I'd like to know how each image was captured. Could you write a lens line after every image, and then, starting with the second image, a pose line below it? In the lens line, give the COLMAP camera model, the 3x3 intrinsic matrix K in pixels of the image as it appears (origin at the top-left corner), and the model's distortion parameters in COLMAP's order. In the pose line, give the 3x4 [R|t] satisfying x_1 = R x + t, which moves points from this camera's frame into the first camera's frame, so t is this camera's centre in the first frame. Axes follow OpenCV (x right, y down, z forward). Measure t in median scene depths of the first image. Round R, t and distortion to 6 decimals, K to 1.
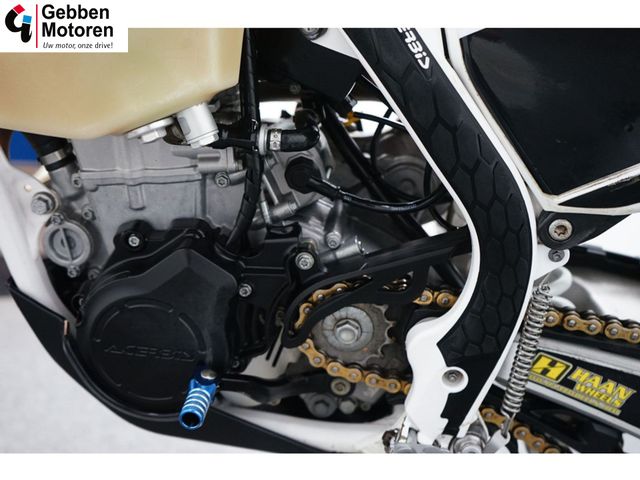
lens RADIAL K [[771.2, 0, 320.0], [0, 771.2, 240.0], [0, 0, 1]] dist [0.007600, 0.006315]
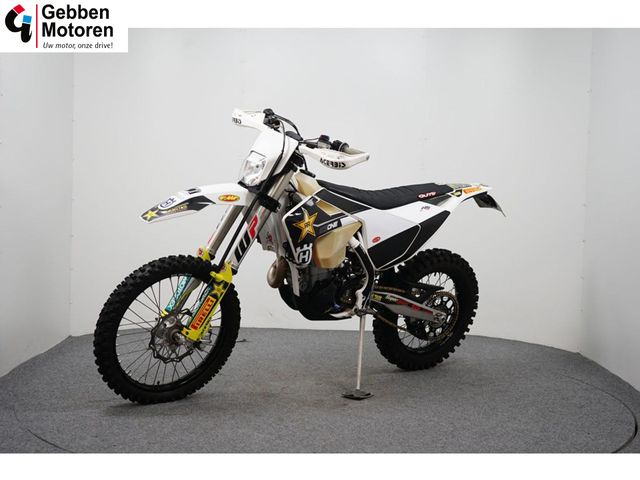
lens RADIAL K [[902.0, 0, 320.0], [0, 902.0, 240.0], [0, 0, 1]] dist [0.010486, 0.015952]
pose [[0.759352, -0.102299, 0.642588, -4.757785], [0.140092, 0.990107, -0.007925, -0.283524], [-0.635420, 0.096040, 0.766171, -4.463519]]
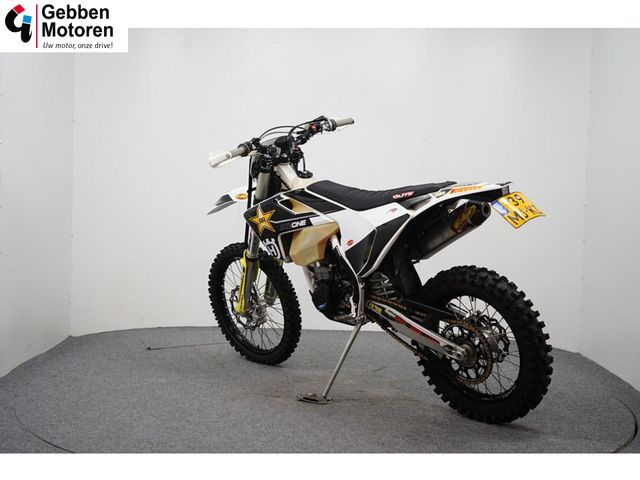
lens RADIAL K [[902.0, 0, 320.0], [0, 902.0, 240.0], [0, 0, 1]] dist [0.010486, 0.015952]
pose [[0.729763, -0.026043, -0.683203, 4.682135], [-0.074959, 0.990203, -0.117813, 0.511897], [0.679578, 0.137188, 0.720661, -4.234569]]
